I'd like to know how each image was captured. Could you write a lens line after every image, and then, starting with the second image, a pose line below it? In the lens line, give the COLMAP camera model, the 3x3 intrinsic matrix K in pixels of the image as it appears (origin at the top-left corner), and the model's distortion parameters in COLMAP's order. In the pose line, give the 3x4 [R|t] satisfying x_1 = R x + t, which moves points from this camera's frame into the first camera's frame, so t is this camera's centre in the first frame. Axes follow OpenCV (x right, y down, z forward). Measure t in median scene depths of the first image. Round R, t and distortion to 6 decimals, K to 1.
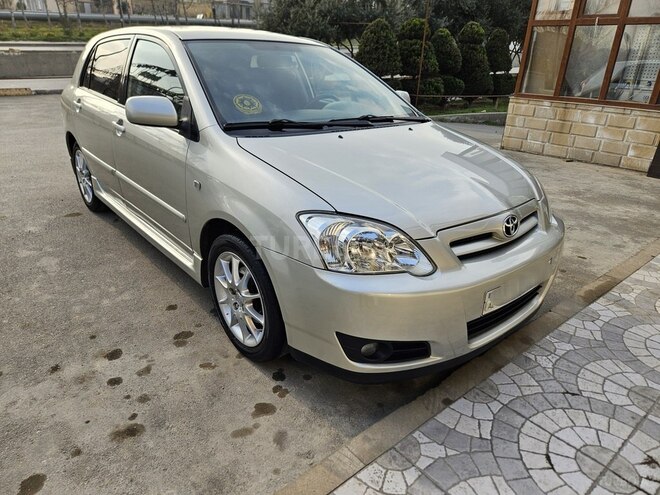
lens RADIAL K [[445.4, 0, 331.3], [0, 445.4, 244.0], [0, 0, 1]] dist [0.084113, -0.071405]
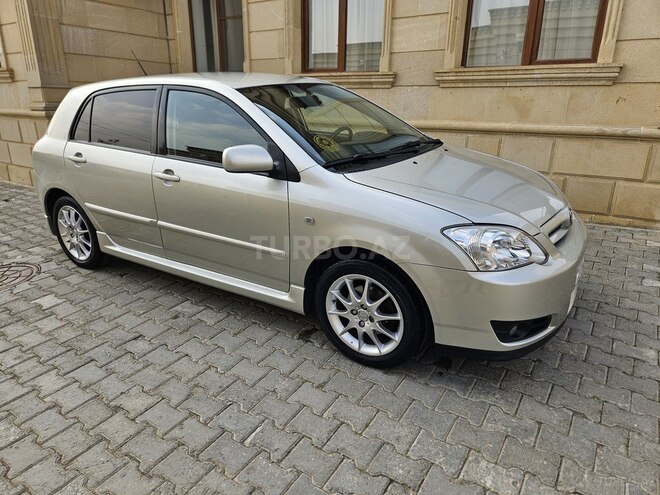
lens RADIAL K [[445.4, 0, 331.3], [0, 445.4, 244.0], [0, 0, 1]] dist [0.084113, -0.071405]
pose [[0.950395, -0.153447, 0.270562, -0.501830], [0.164618, 0.986175, -0.018947, -0.040792], [-0.263914, 0.062547, 0.962516, -0.053443]]
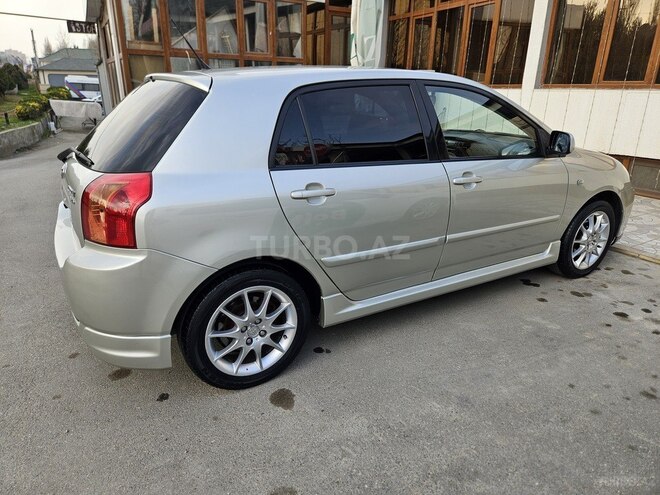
lens RADIAL K [[445.4, 0, 331.3], [0, 445.4, 244.0], [0, 0, 1]] dist [0.084113, -0.071405]
pose [[0.158158, -0.363913, 0.917907, -1.683371], [0.373194, 0.882685, 0.285646, -0.616911], [-0.914173, 0.297380, 0.275414, 1.272844]]
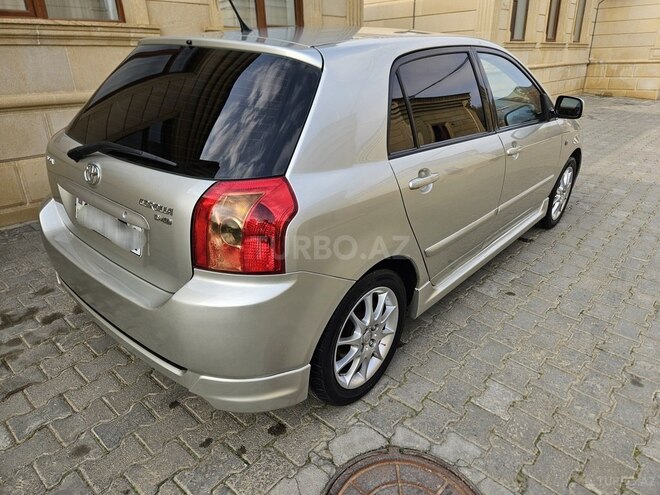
lens RADIAL K [[445.4, 0, 331.3], [0, 445.4, 244.0], [0, 0, 1]] dist [0.084113, -0.071405]
pose [[-0.169949, -0.443279, 0.880126, -1.569935], [0.357300, 0.804628, 0.474247, -0.818324], [-0.918398, 0.395067, 0.021638, 1.705513]]
